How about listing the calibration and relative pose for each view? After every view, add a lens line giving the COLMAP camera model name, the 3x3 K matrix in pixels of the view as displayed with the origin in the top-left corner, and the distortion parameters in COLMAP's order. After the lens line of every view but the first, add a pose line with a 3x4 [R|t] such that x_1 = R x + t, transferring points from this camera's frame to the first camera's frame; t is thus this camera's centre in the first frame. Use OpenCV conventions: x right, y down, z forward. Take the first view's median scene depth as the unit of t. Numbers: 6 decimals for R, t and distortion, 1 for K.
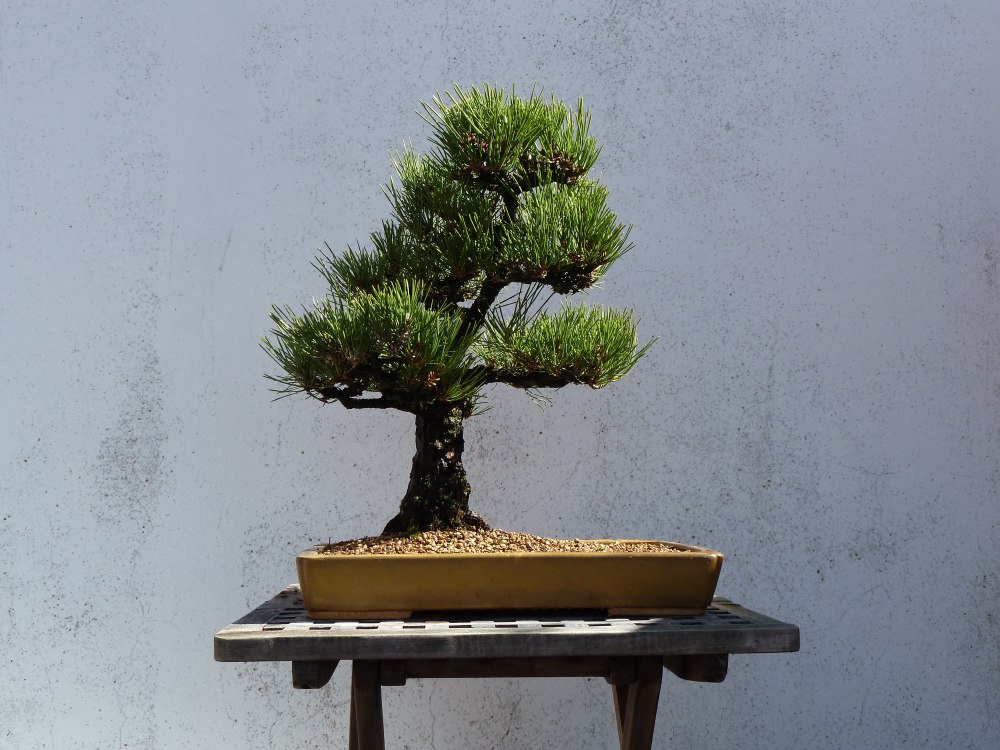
lens RADIAL K [[1164.8, 0, 513.2], [0, 1164.8, 373.3], [0, 0, 1]] dist [-0.021038, 0.000000]
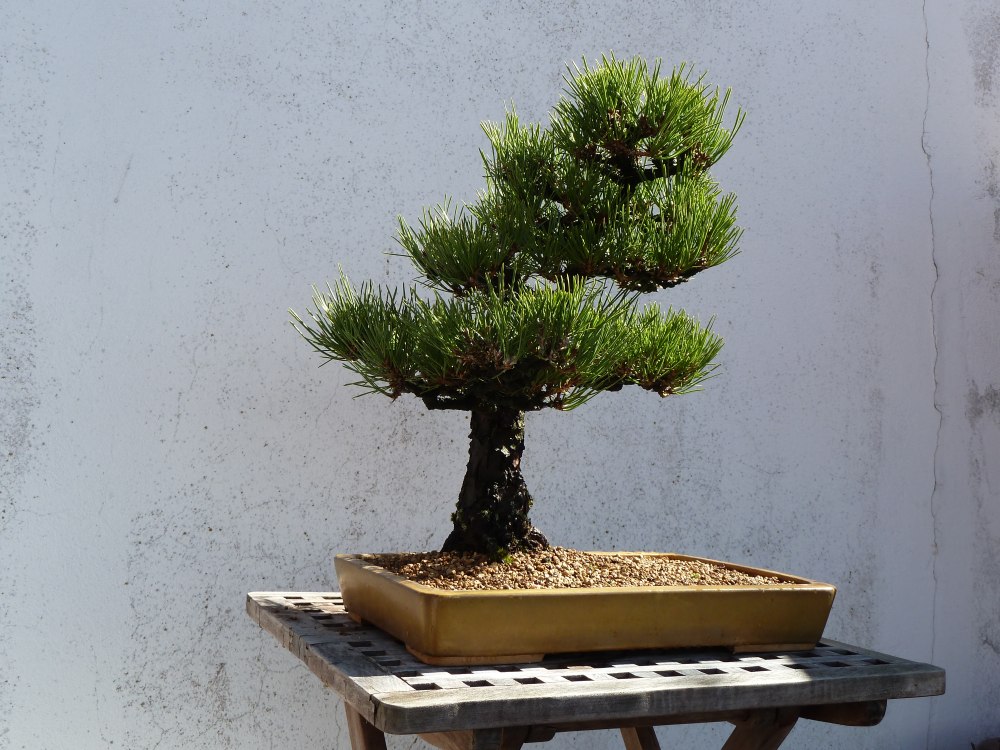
lens RADIAL K [[1164.8, 0, 508.1], [0, 1164.8, 368.9], [0, 0, 1]] dist [-0.021038, 0.000000]
pose [[0.936552, 0.063431, 0.344741, -0.269298], [-0.081521, 0.995939, 0.038219, -0.025487], [-0.340917, -0.063898, 0.937919, 0.126830]]
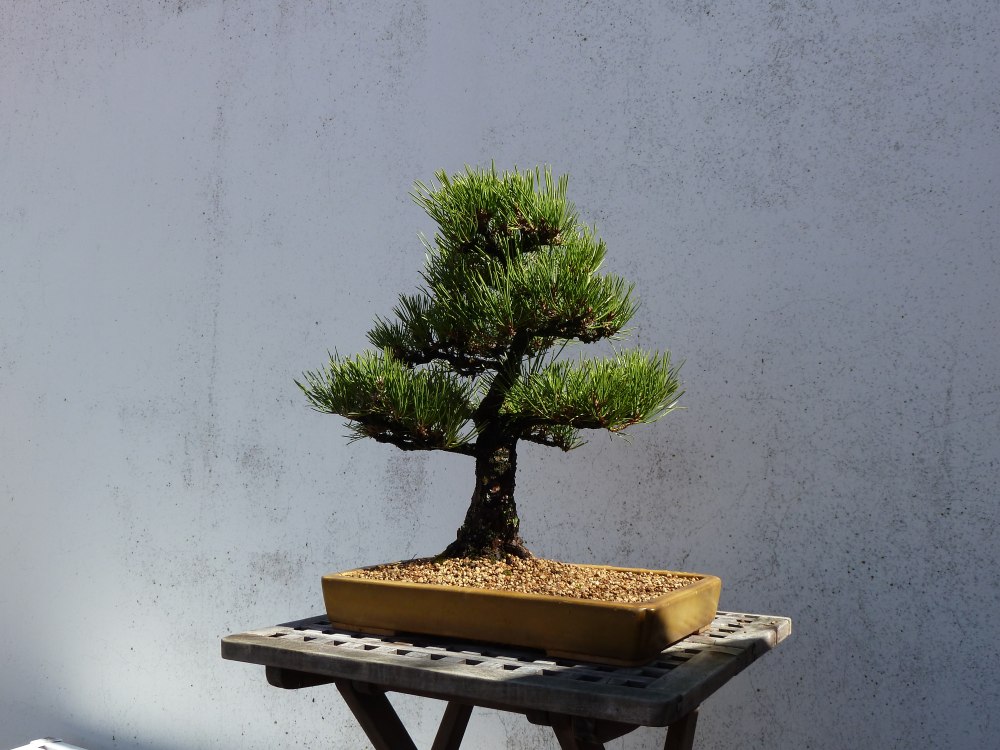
lens RADIAL K [[898.1, 0, 499.8], [0, 898.1, 369.3], [0, 0, 1]] dist [-0.024735, -0.005711]
pose [[0.845775, -0.038778, -0.532128, 0.308862], [0.036774, 0.999220, -0.014368, -0.025952], [0.532271, -0.007416, 0.846542, 0.186136]]
